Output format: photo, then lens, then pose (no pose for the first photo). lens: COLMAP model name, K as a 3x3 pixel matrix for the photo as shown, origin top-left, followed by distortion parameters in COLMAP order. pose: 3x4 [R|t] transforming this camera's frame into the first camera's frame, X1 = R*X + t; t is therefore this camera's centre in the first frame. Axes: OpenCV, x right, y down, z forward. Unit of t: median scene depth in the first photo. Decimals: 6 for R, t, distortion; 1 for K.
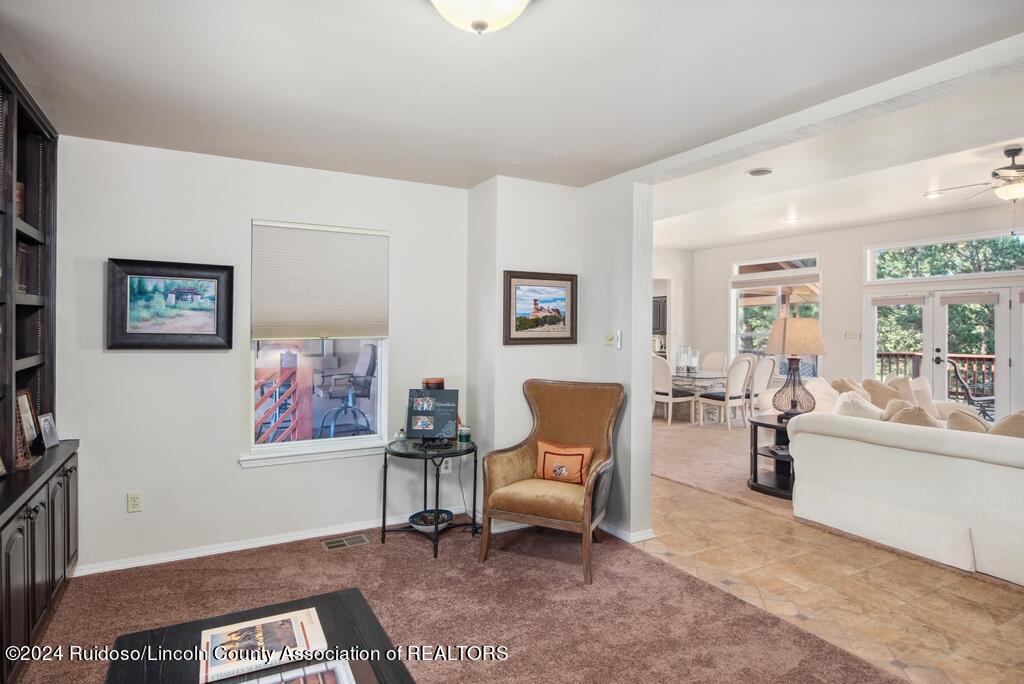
lens RADIAL K [[556.4, 0, 510.1], [0, 556.4, 335.4], [0, 0, 1]] dist [-0.012224, 0.001136]
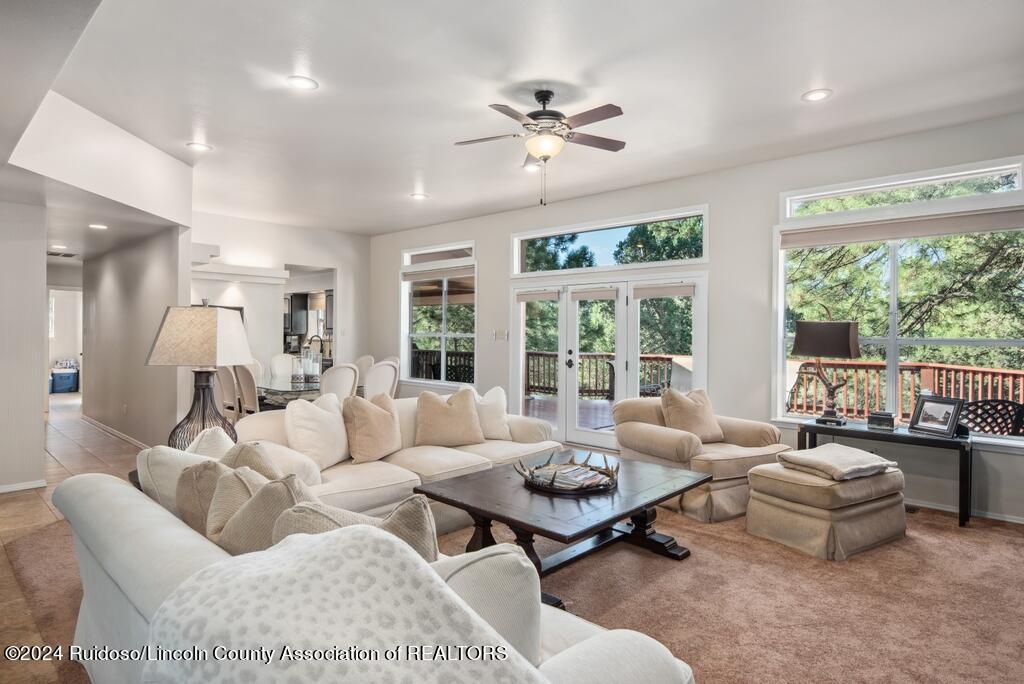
lens RADIAL K [[556.4, 0, 514.4], [0, 556.4, 335.4], [0, 0, 1]] dist [-0.012224, 0.001136]
pose [[0.949021, -0.000089, 0.315212, 0.375235], [0.000405, 0.999999, -0.000935, 0.000804], [-0.315212, 0.001015, 0.949021, 0.166978]]
